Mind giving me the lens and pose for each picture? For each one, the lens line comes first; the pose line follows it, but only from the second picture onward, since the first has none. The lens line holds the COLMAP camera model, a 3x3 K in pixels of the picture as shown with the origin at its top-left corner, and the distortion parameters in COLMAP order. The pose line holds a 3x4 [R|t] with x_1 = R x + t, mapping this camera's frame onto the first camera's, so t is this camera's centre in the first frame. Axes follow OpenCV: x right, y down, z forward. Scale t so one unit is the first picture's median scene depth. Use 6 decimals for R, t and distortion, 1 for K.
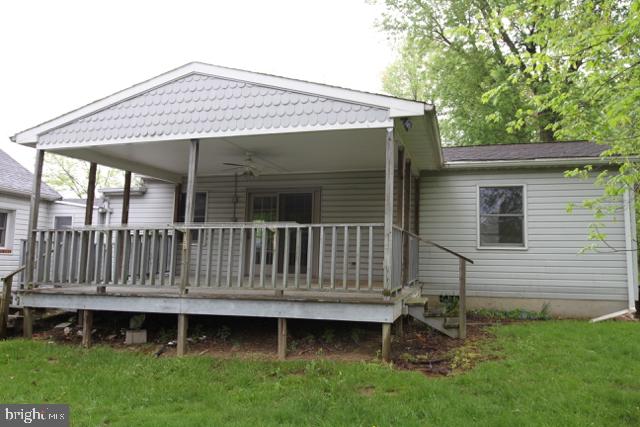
lens RADIAL K [[474.8, 0, 320.0], [0, 474.8, 213.5], [0, 0, 1]] dist [-0.031684, 0.008650]
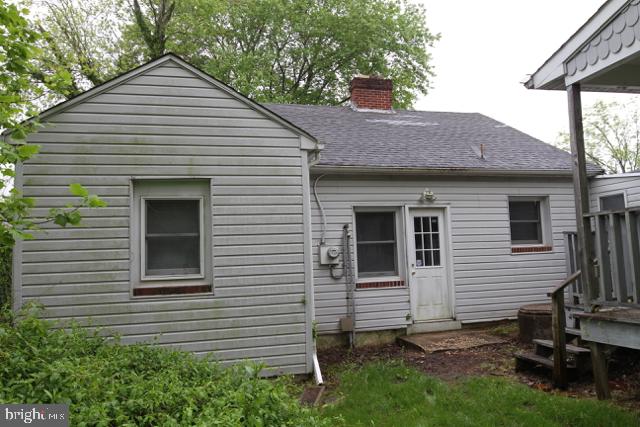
lens RADIAL K [[474.8, 0, 320.0], [0, 474.8, 213.5], [0, 0, 1]] dist [-0.031684, 0.008650]
pose [[0.513875, -0.120837, -0.849312, -0.222490], [0.139621, 0.988610, -0.056179, 0.016266], [0.846427, -0.089713, 0.524893, 0.323651]]
